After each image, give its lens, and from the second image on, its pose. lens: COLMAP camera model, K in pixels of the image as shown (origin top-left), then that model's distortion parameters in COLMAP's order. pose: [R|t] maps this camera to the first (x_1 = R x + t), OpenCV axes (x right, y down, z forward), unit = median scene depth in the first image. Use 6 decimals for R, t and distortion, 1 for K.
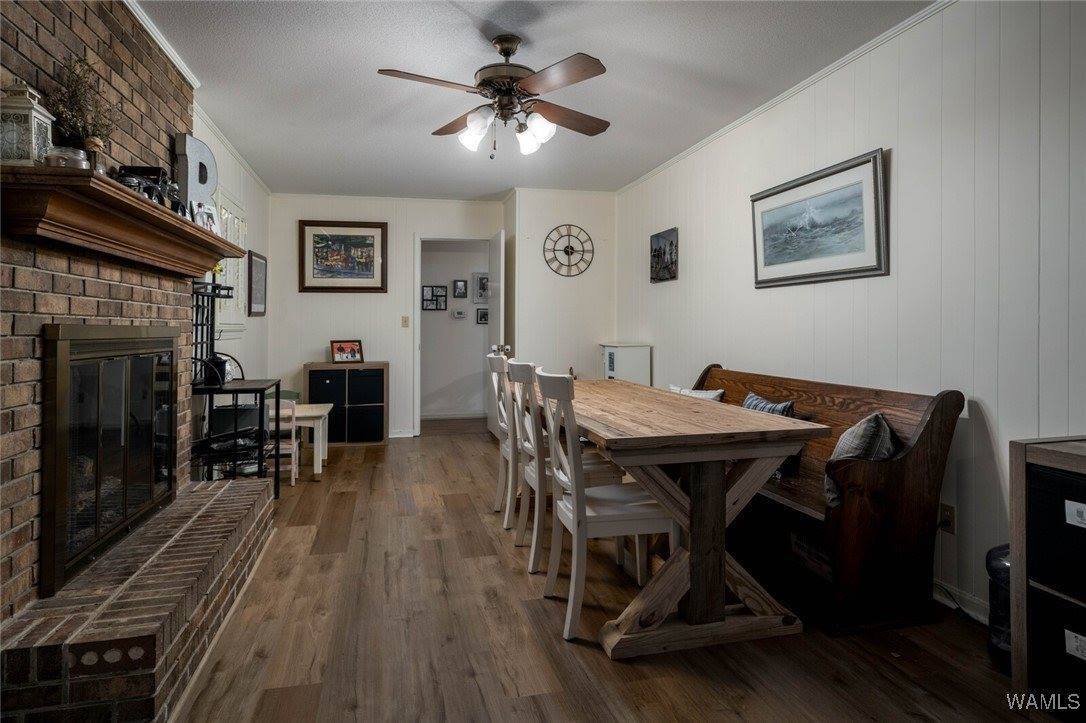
lens RADIAL K [[624.6, 0, 535.2], [0, 624.6, 316.9], [0, 0, 1]] dist [-0.001743, -0.000221]
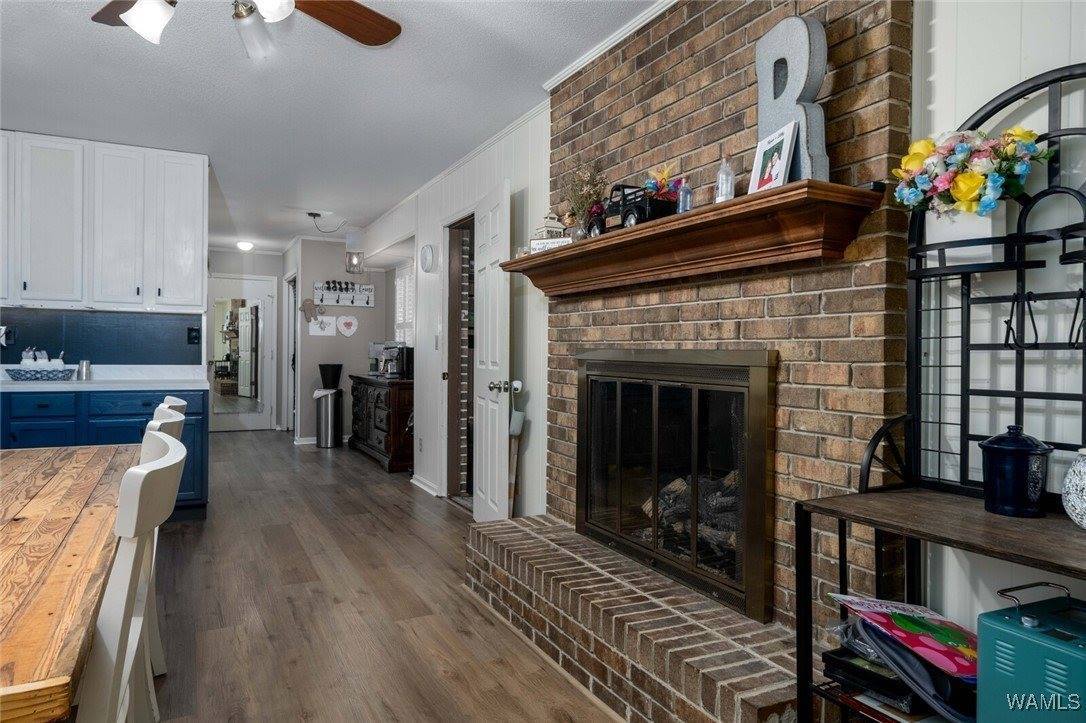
lens RADIAL K [[700.8, 0, 546.3], [0, 700.8, 353.9], [0, 0, 1]] dist [0.003347, -0.000551]
pose [[-0.969763, -0.004174, -0.244012, -0.246553], [-0.002286, 0.999965, -0.008023, 0.032371], [0.244037, -0.007222, -0.969739, 2.134834]]
